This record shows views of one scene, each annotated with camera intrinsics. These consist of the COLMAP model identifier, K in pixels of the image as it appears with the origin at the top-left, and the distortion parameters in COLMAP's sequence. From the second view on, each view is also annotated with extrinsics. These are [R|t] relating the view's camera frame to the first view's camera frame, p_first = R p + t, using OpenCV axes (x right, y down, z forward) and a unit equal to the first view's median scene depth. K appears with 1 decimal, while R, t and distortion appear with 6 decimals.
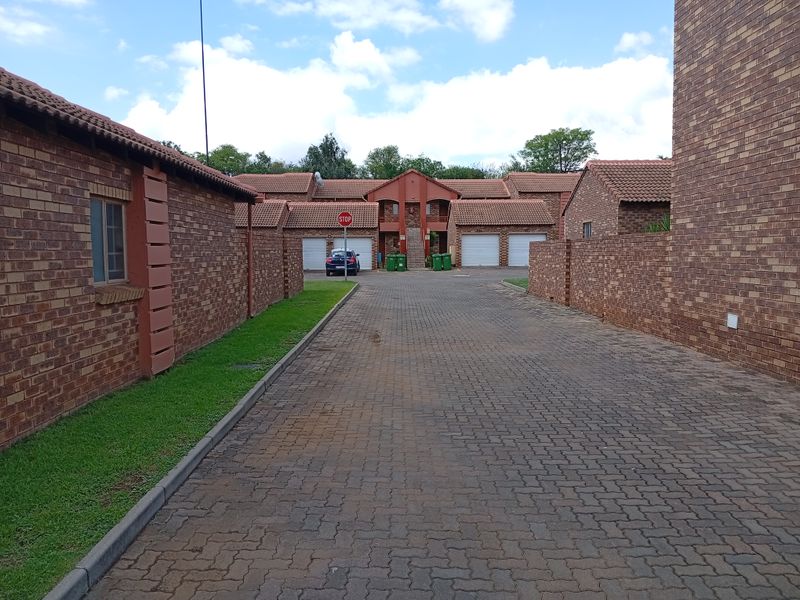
lens RADIAL K [[615.8, 0, 393.1], [0, 615.8, 302.5], [0, 0, 1]] dist [0.048741, 0.001144]
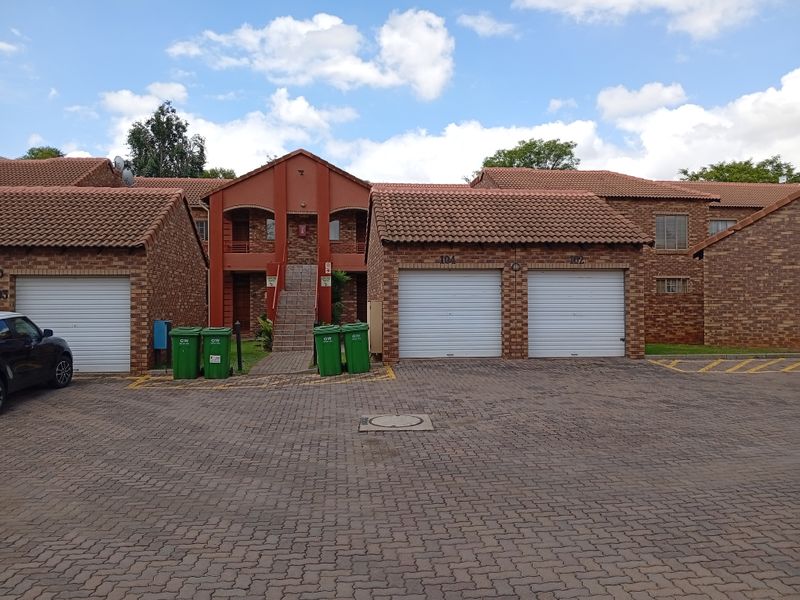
lens RADIAL K [[615.8, 0, 401.8], [0, 615.8, 301.1], [0, 0, 1]] dist [0.048741, 0.001144]
pose [[0.993534, -0.000033, 0.113534, 0.053778], [0.009881, 0.996231, -0.086175, -0.045612], [-0.113103, 0.086740, 0.989790, 0.480936]]
